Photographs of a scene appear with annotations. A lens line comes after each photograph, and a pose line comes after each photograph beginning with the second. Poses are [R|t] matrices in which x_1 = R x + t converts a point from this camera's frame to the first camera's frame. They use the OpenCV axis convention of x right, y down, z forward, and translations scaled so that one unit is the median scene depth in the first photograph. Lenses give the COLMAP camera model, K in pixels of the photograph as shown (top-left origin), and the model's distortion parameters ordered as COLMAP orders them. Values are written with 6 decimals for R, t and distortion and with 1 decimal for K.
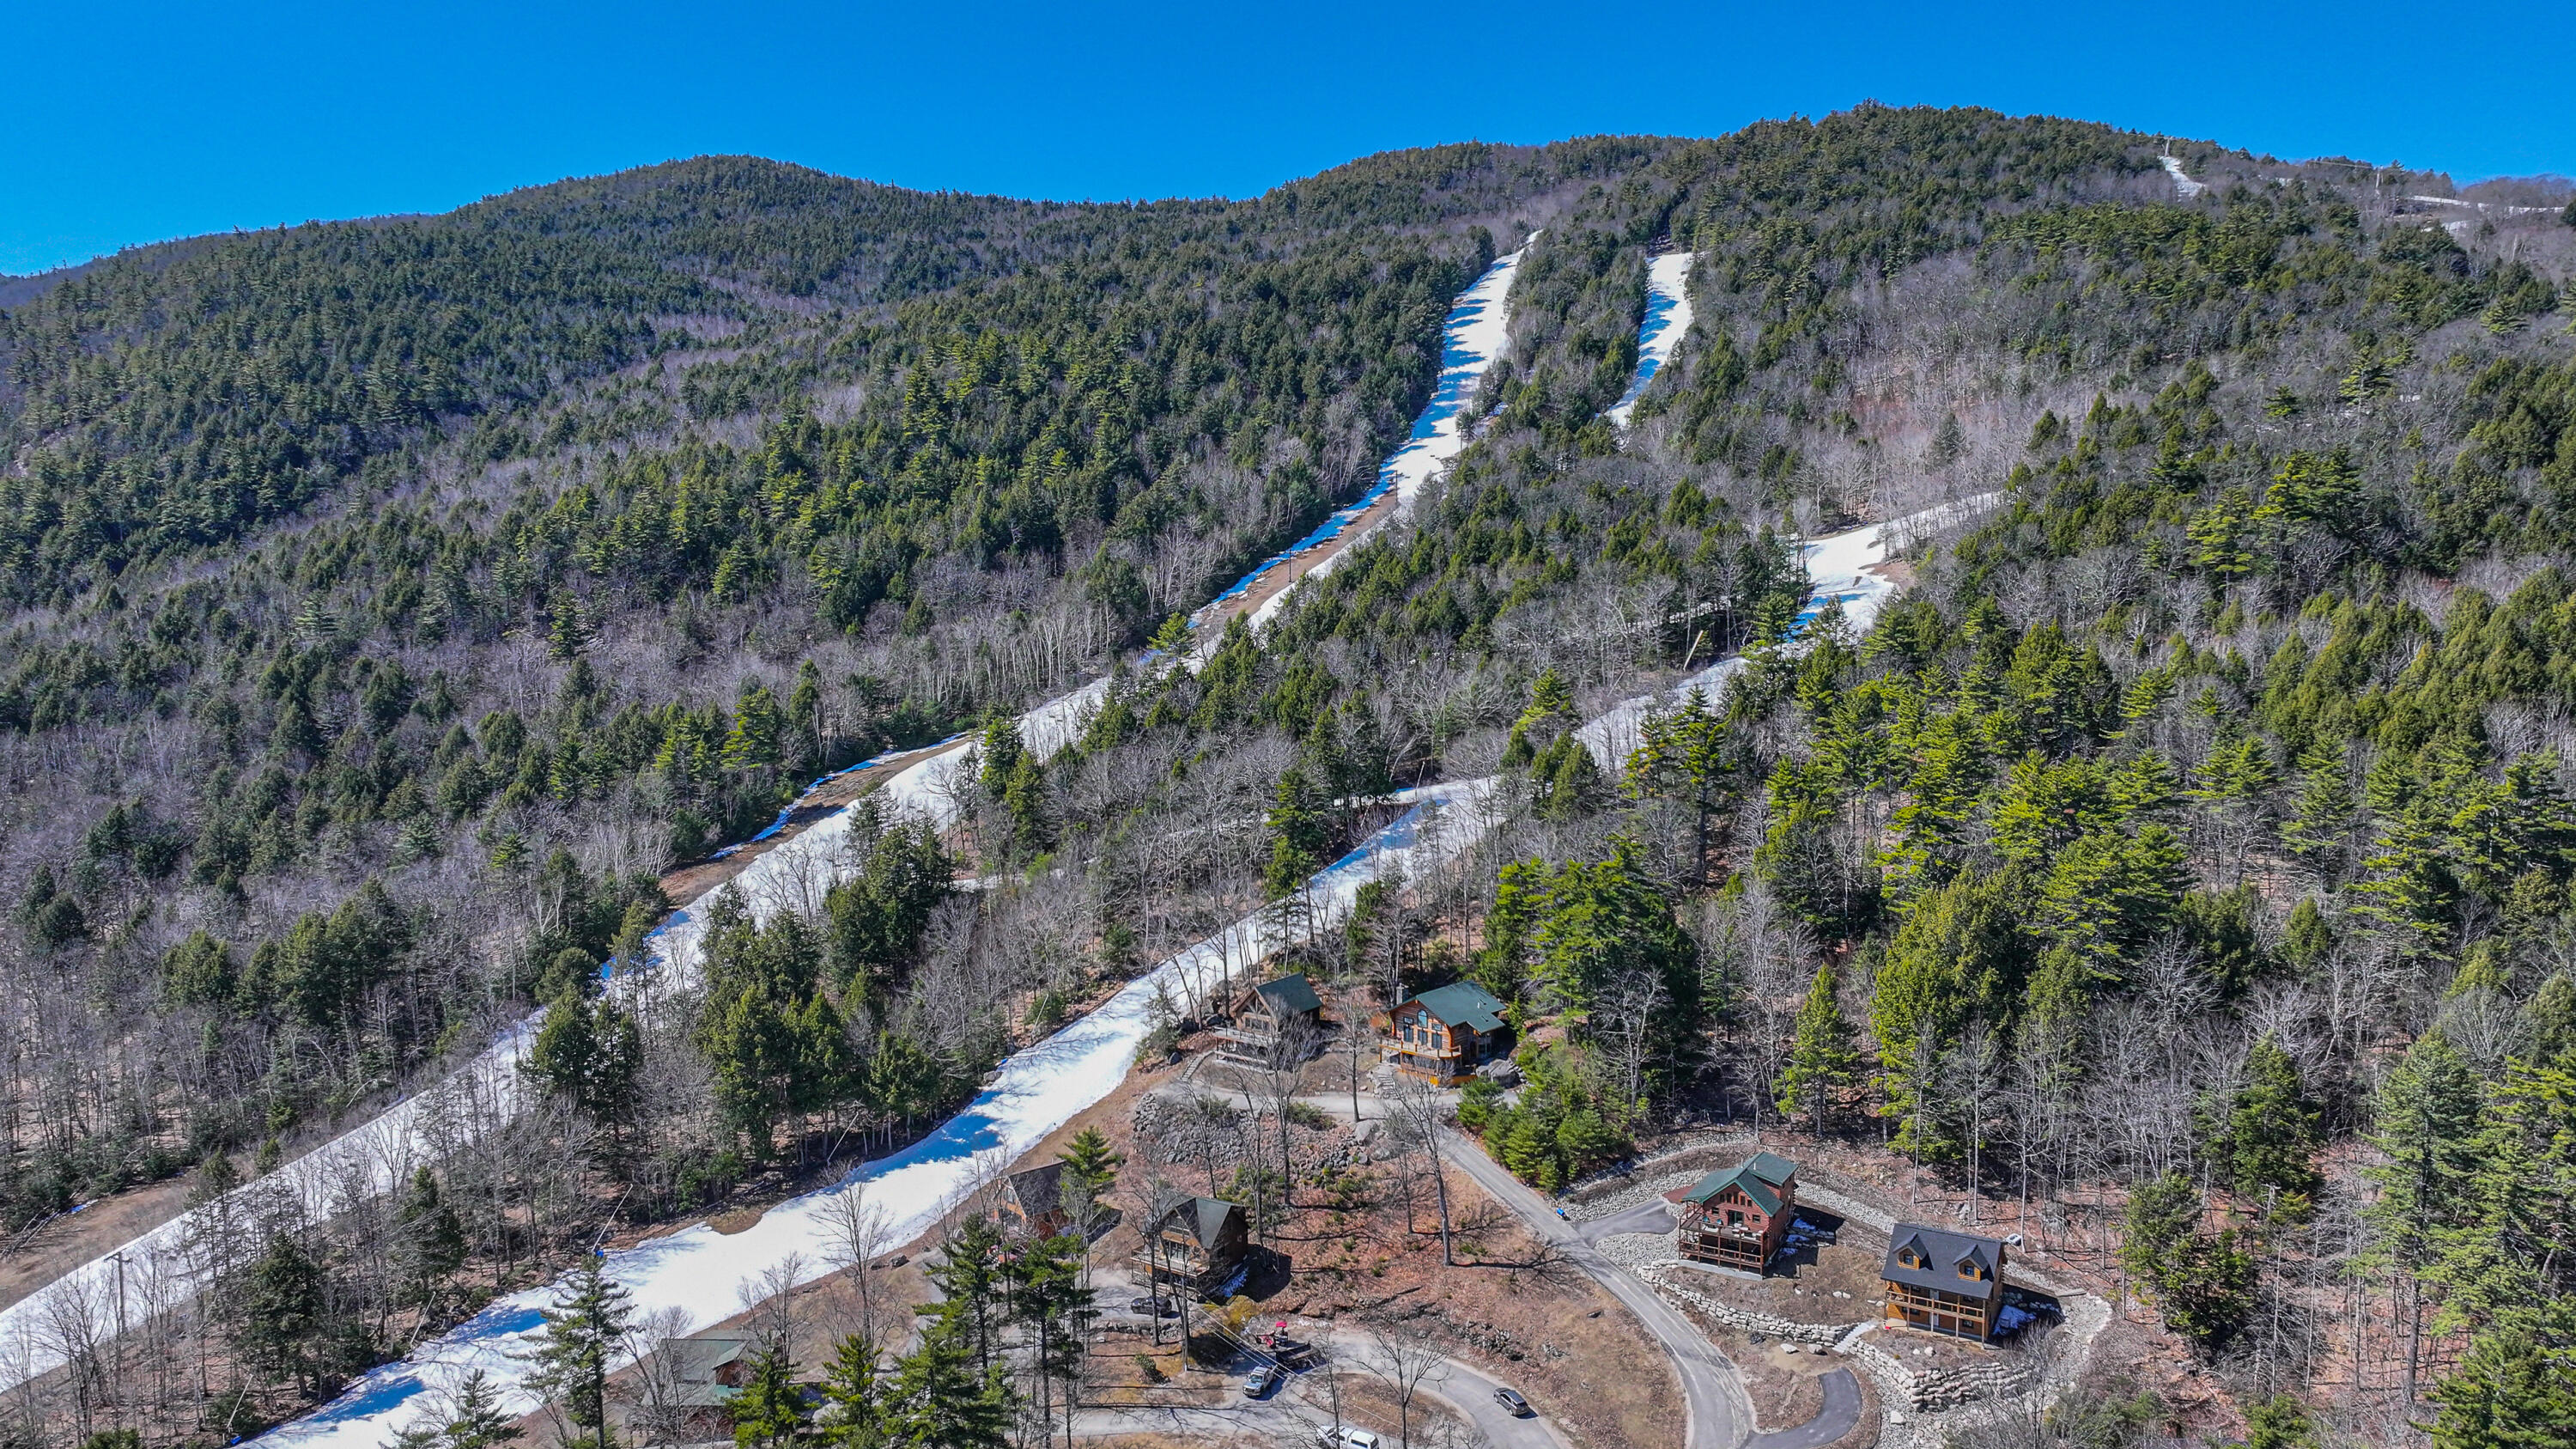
lens RADIAL K [[1776.2, 0, 1299.3], [0, 1776.2, 724.8], [0, 0, 1]] dist [0.012645, 0.005452]
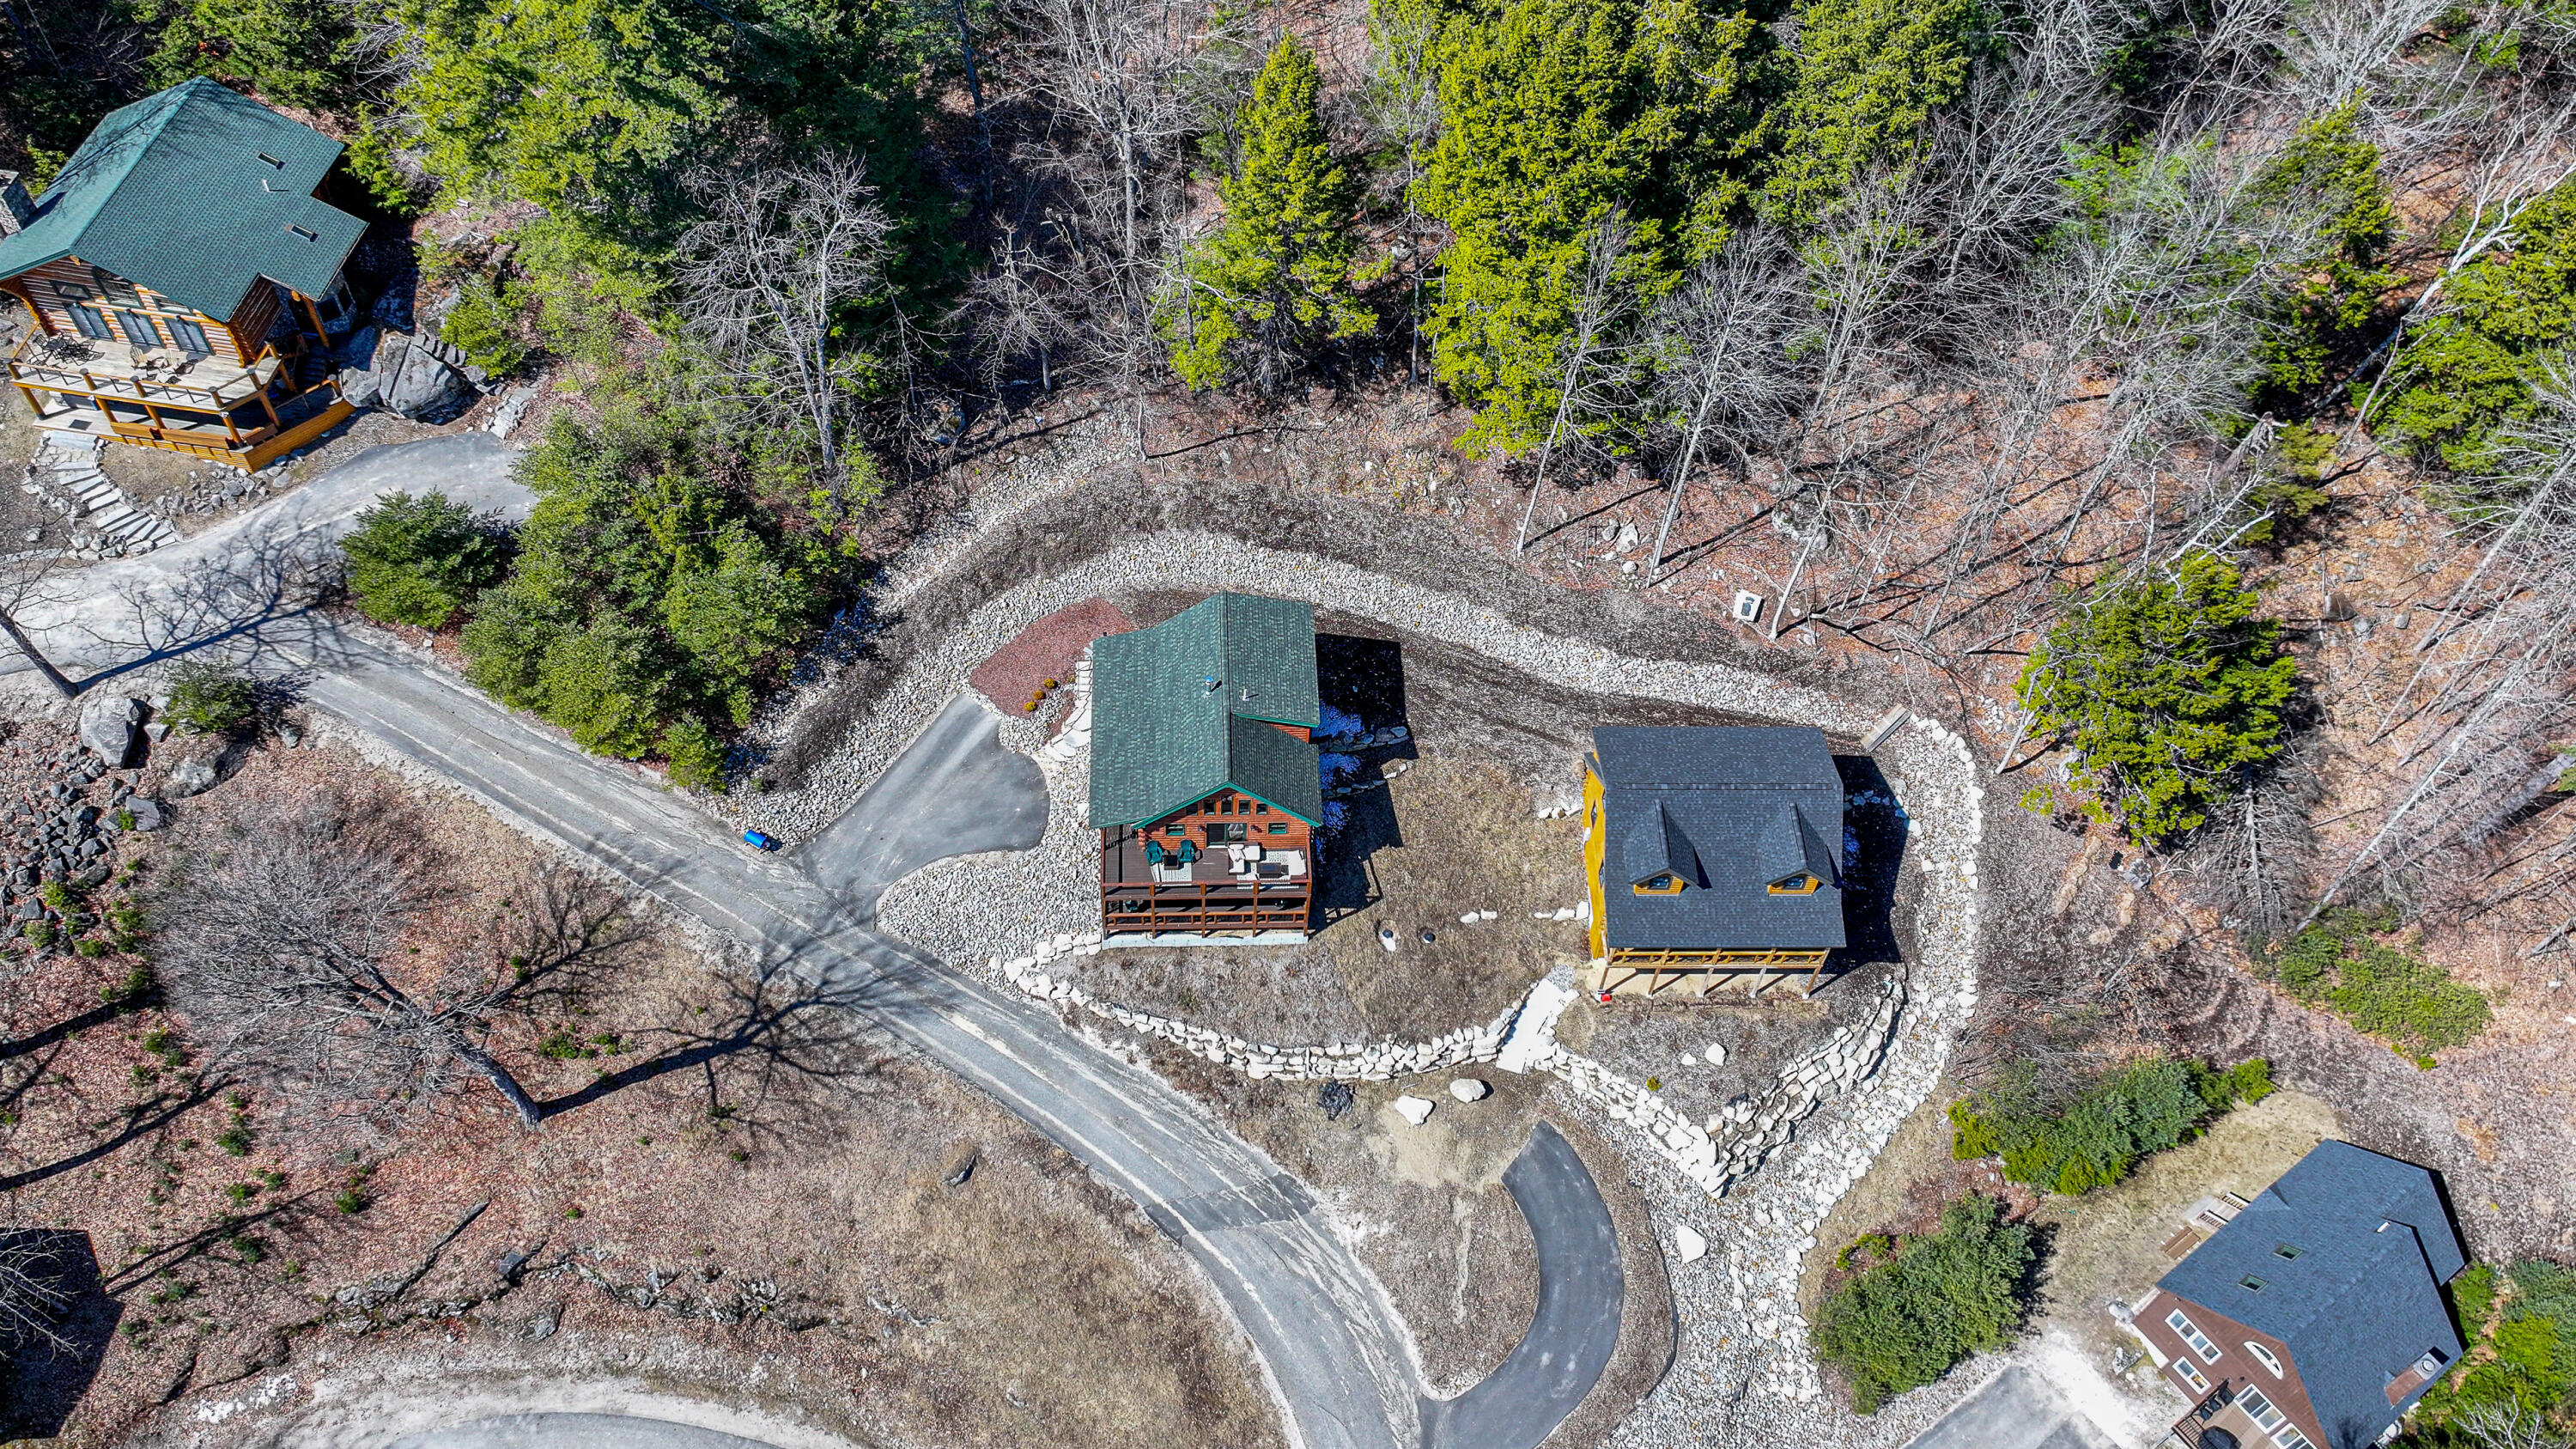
lens RADIAL K [[1963.3, 0, 1288.0], [0, 1963.3, 724.5], [0, 0, 1]] dist [0.000816, 0.004528]
pose [[0.838236, -0.418556, 0.349530, 0.111755], [0.011241, 0.654105, 0.756320, -0.074406], [-0.545192, -0.630046, 0.553000, 0.760113]]
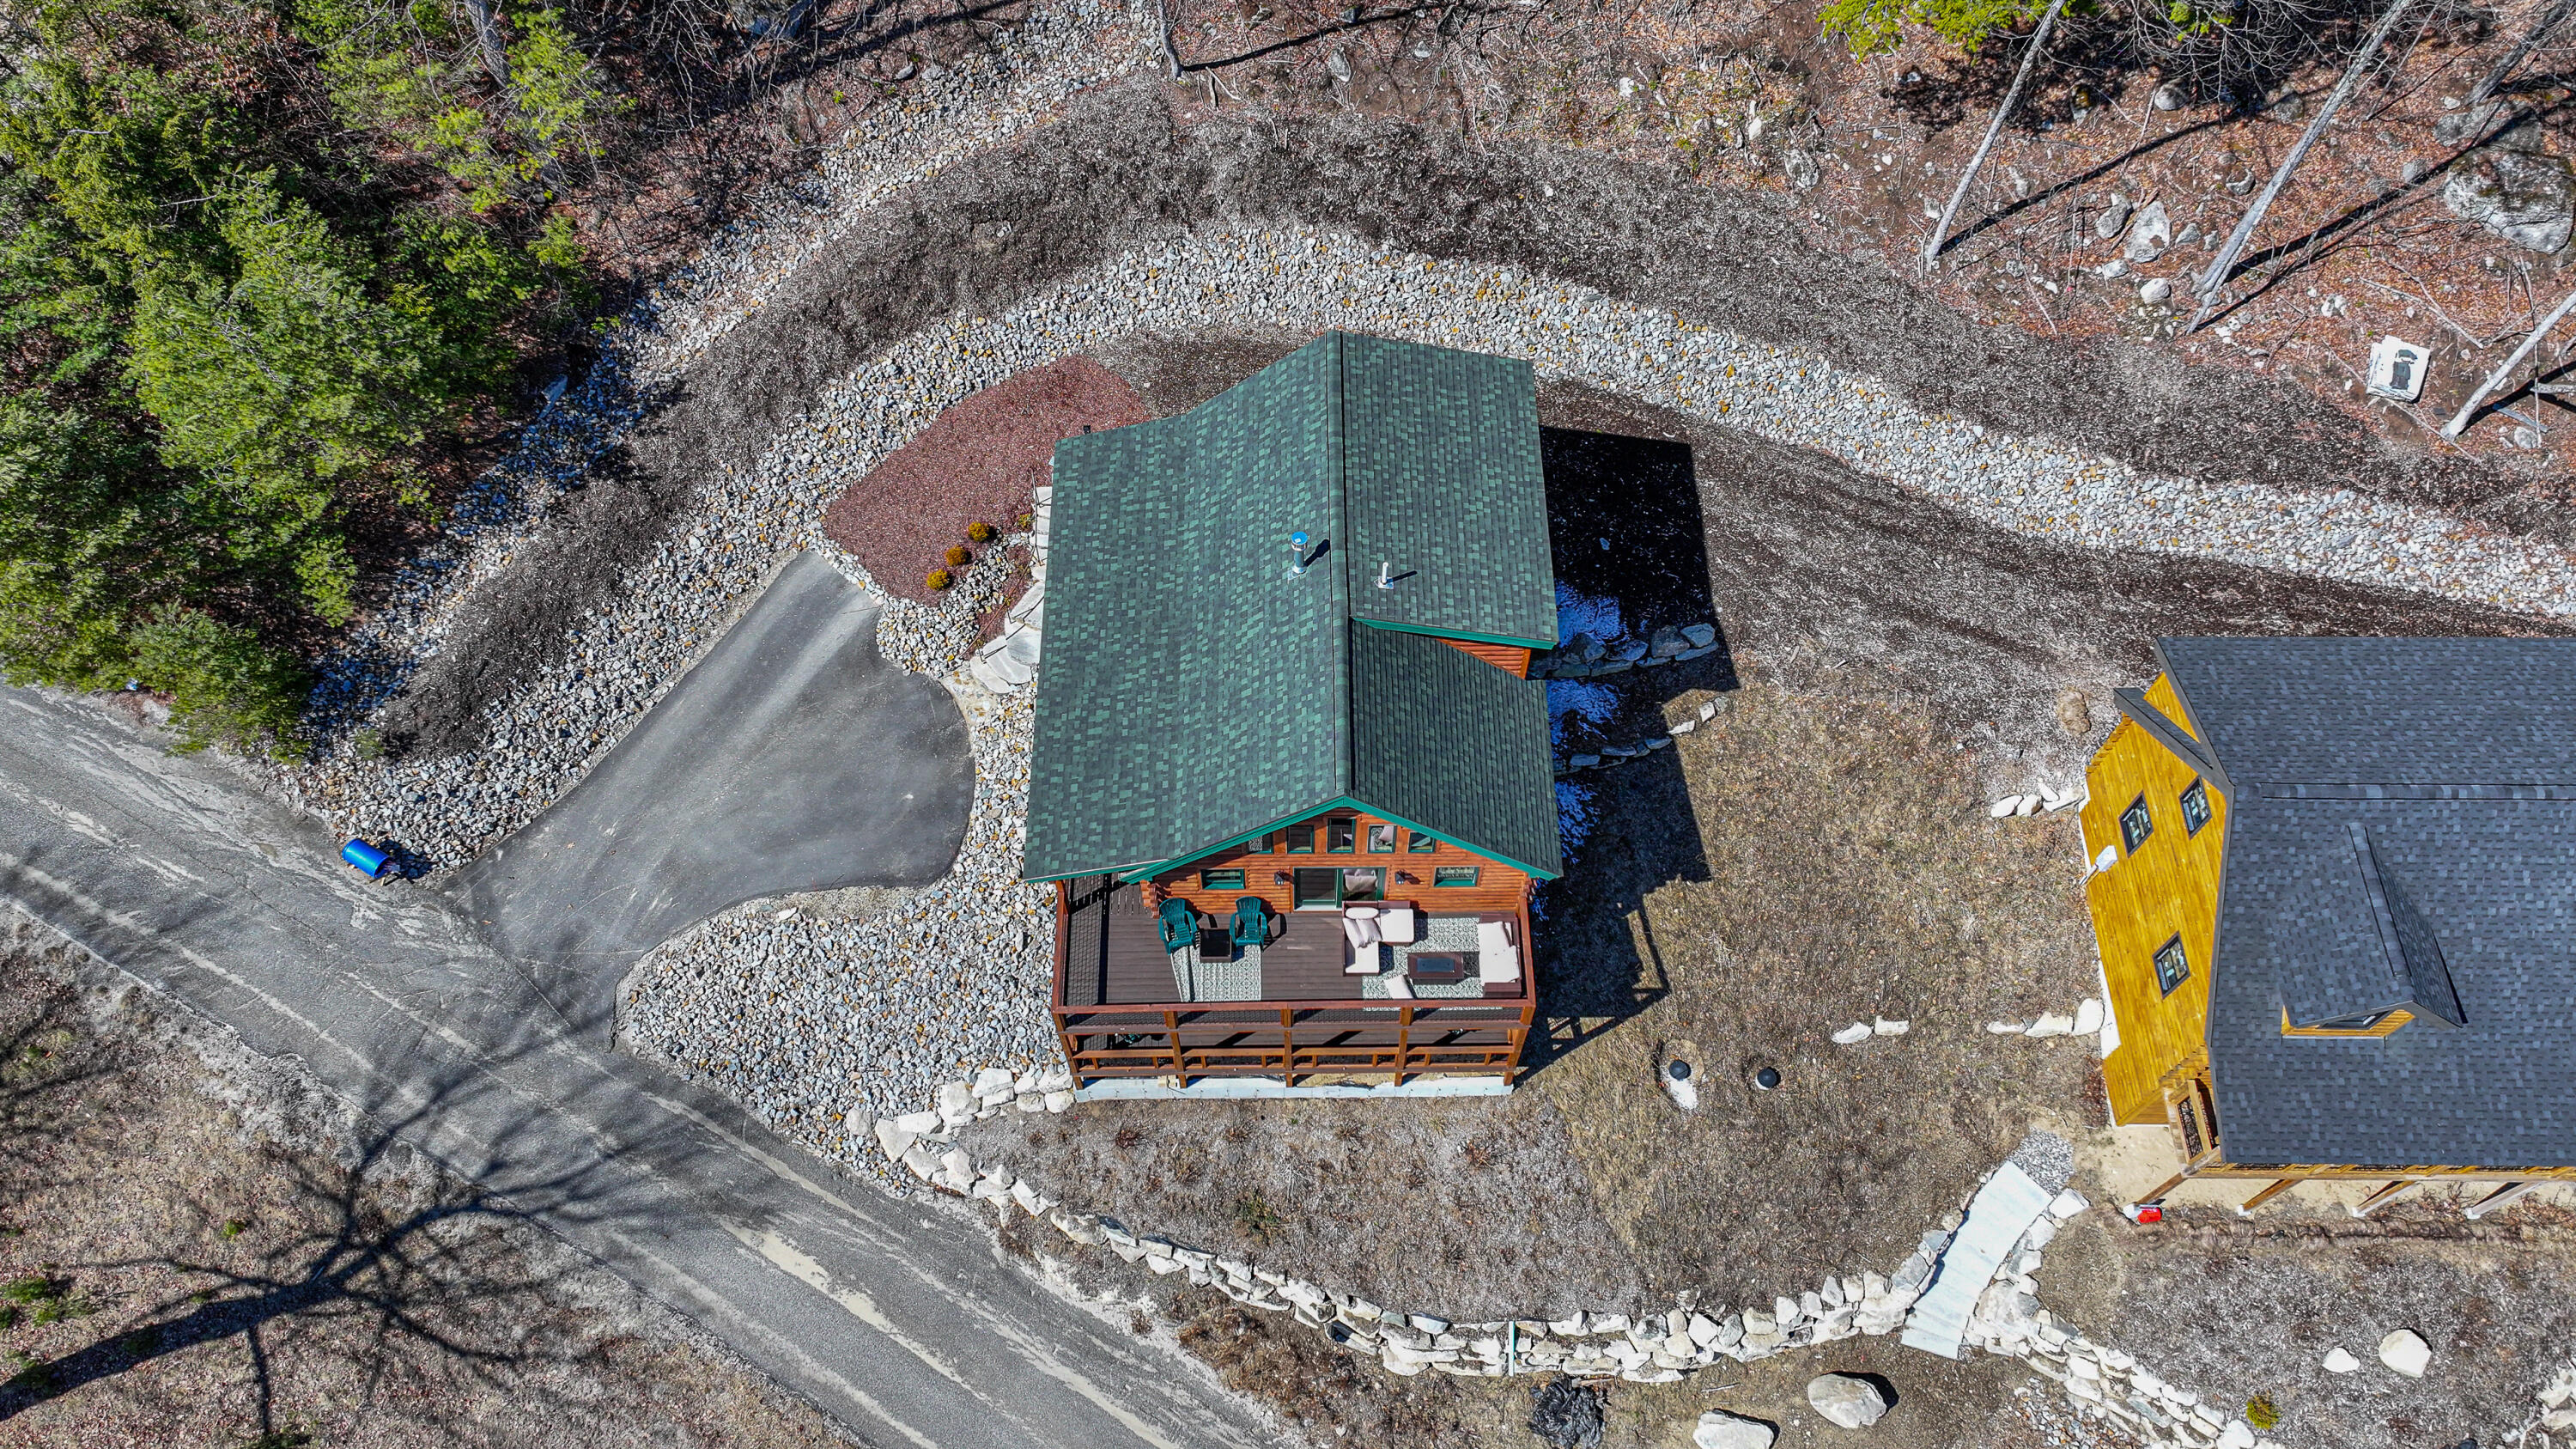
lens RADIAL K [[1776.2, 0, 1299.3], [0, 1776.2, 724.8], [0, 0, 1]] dist [0.012645, 0.005452]
pose [[0.855211, -0.450192, 0.256790, 0.202823], [0.048093, 0.562260, 0.825561, 0.121000], [-0.516043, -0.693679, 0.502503, 0.921220]]
